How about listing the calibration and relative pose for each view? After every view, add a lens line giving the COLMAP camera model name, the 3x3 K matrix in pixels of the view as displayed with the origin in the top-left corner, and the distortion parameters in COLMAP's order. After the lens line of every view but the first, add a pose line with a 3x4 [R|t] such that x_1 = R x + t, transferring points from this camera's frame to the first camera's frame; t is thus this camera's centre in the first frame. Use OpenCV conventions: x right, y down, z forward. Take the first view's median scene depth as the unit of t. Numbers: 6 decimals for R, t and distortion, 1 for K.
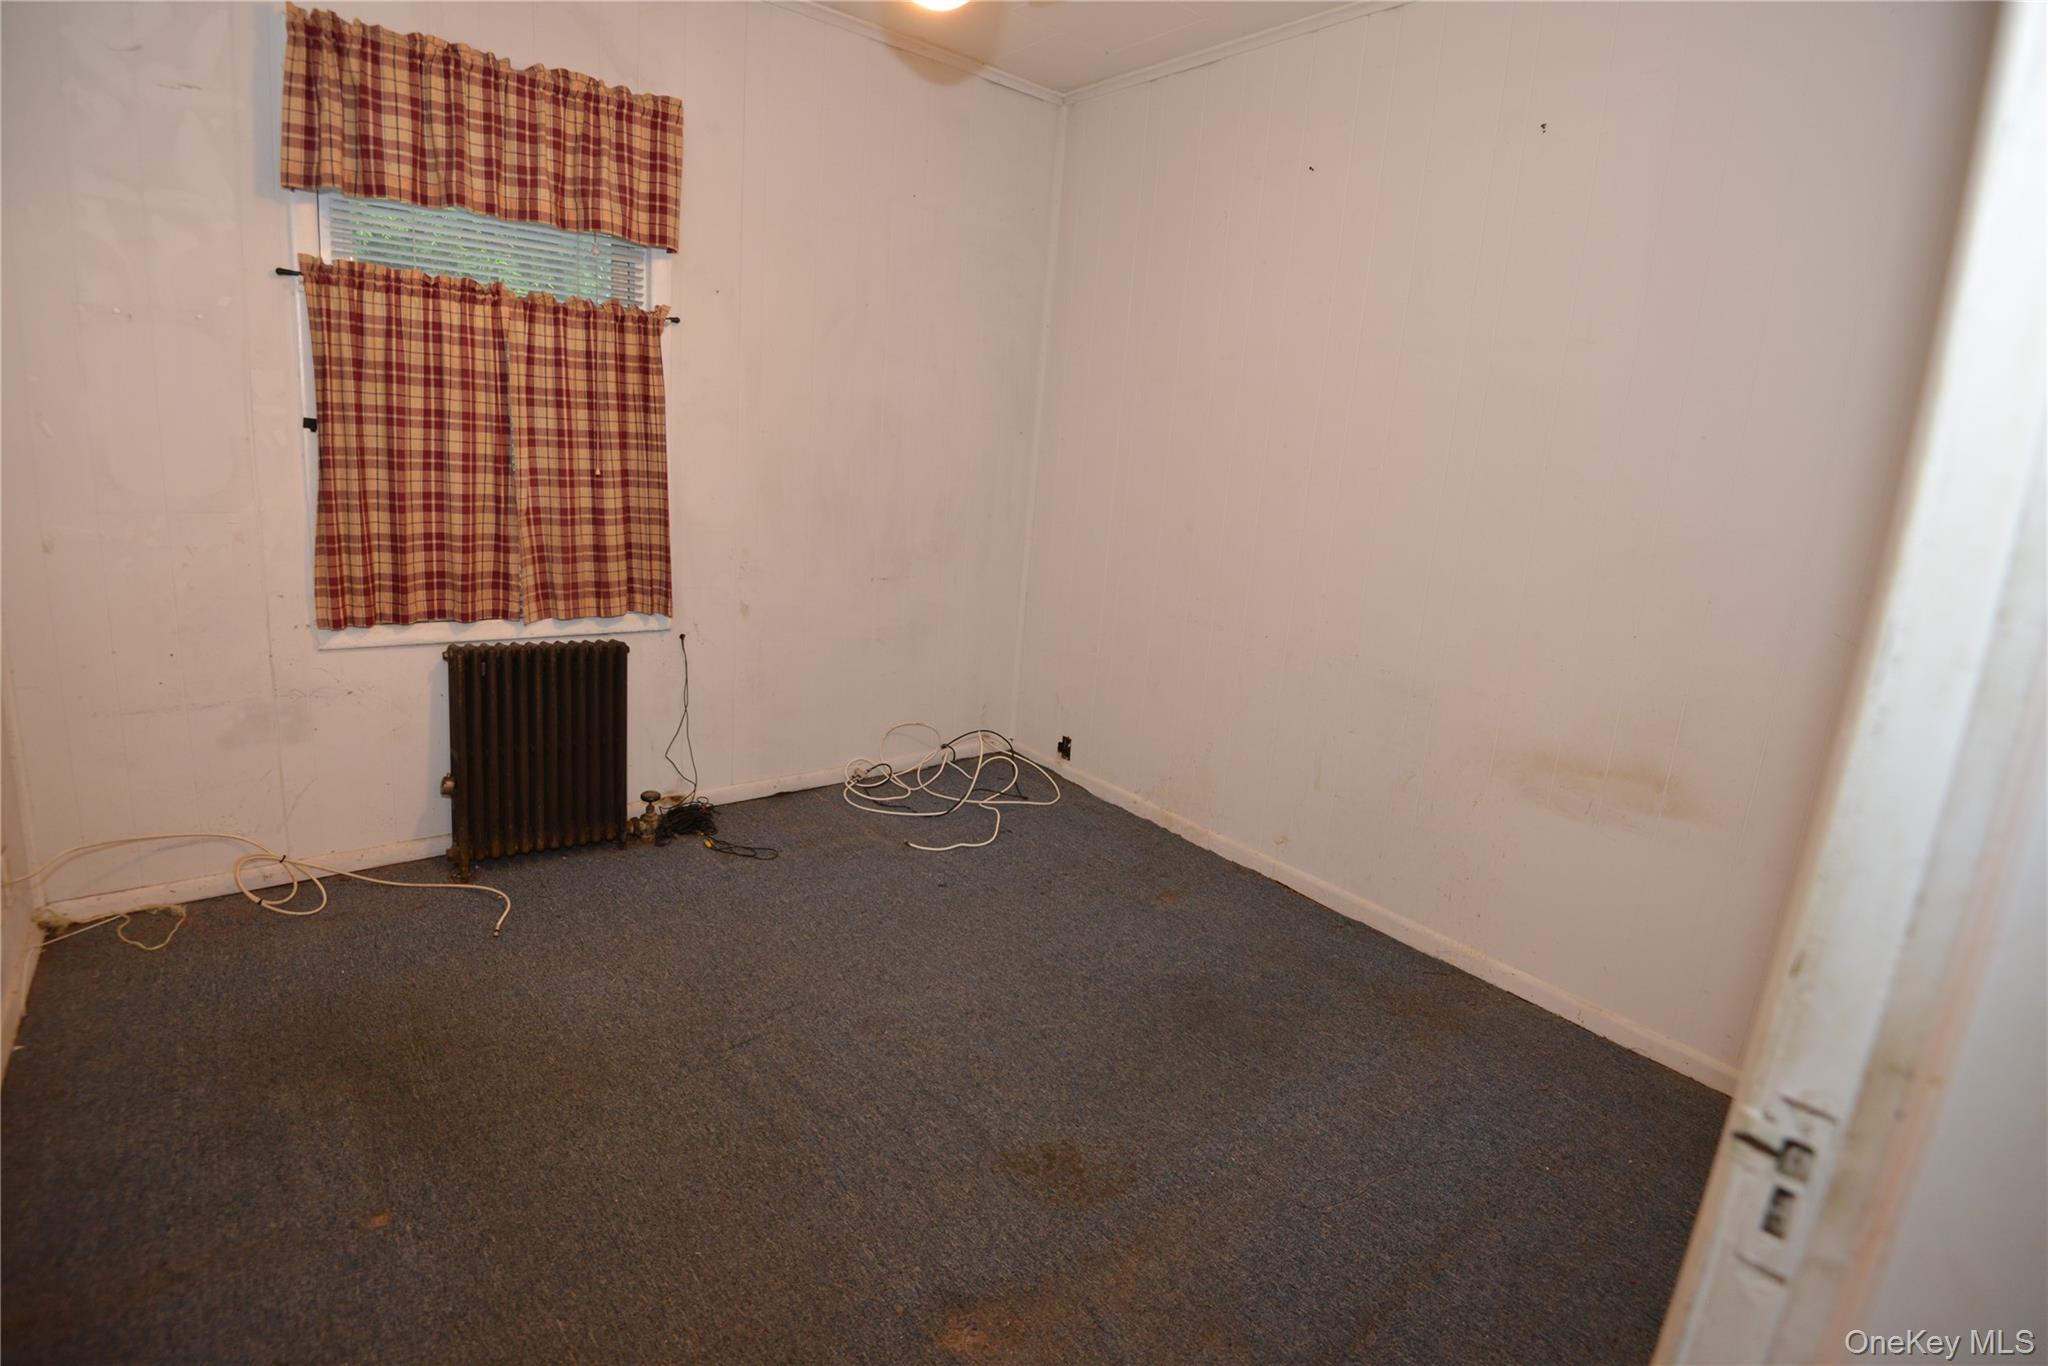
lens RADIAL K [[968.7, 0, 1018.5], [0, 968.7, 665.3], [0, 0, 1]] dist [-0.030265, -0.005889]
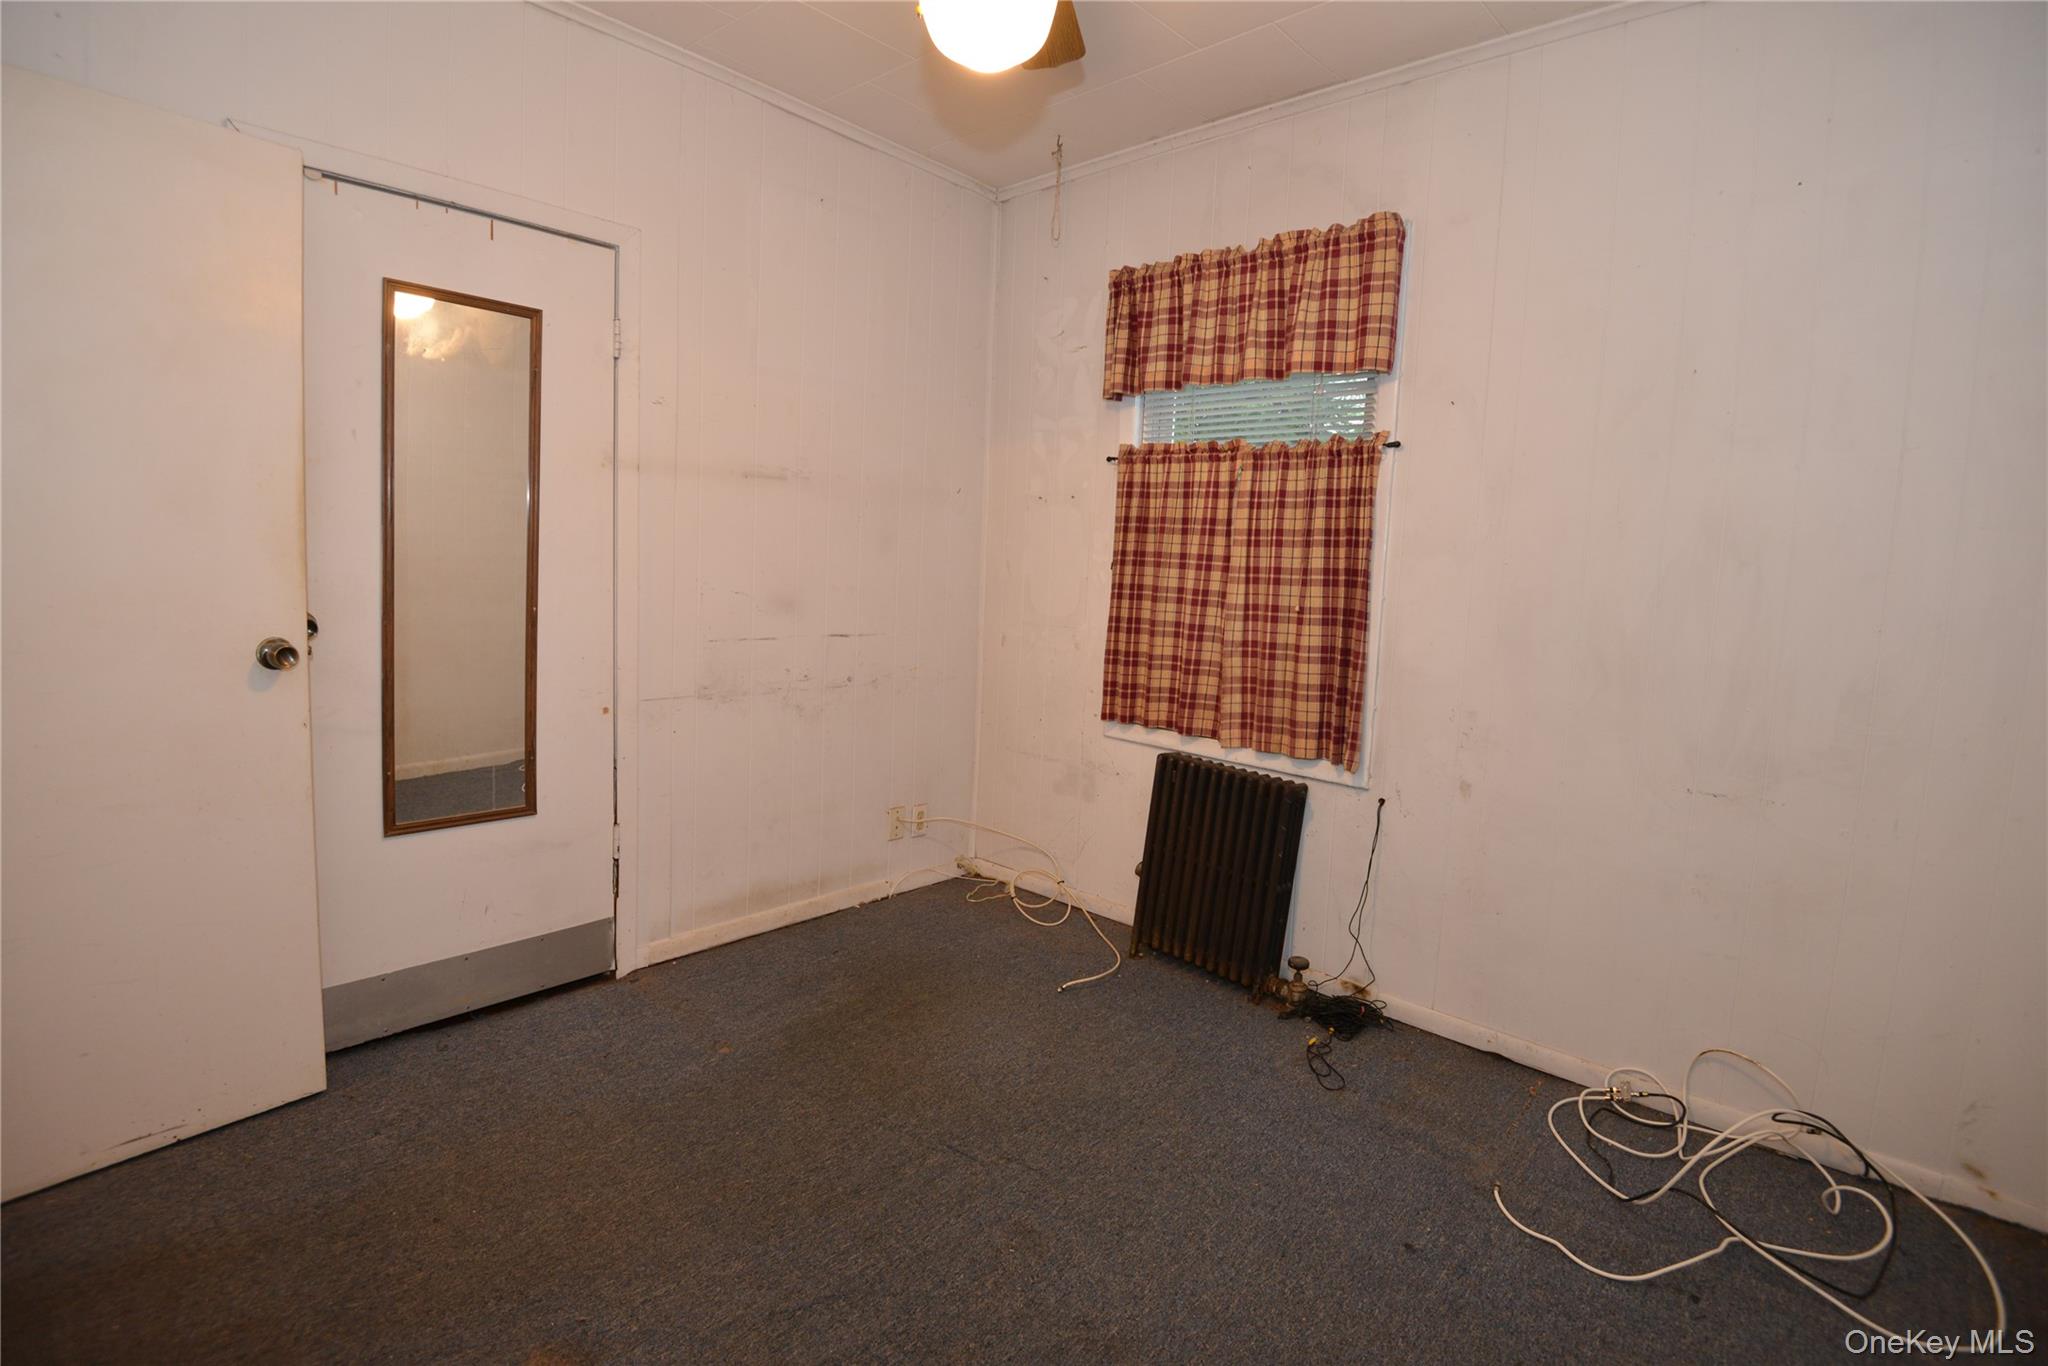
lens RADIAL K [[968.7, 0, 1005.6], [0, 968.7, 656.8], [0, 0, 1]] dist [-0.030265, -0.005889]
pose [[0.123472, 0.042327, -0.991445, 0.541881], [-0.244704, 0.969536, 0.010917, -0.097919], [0.961704, 0.241262, 0.130069, 0.639717]]
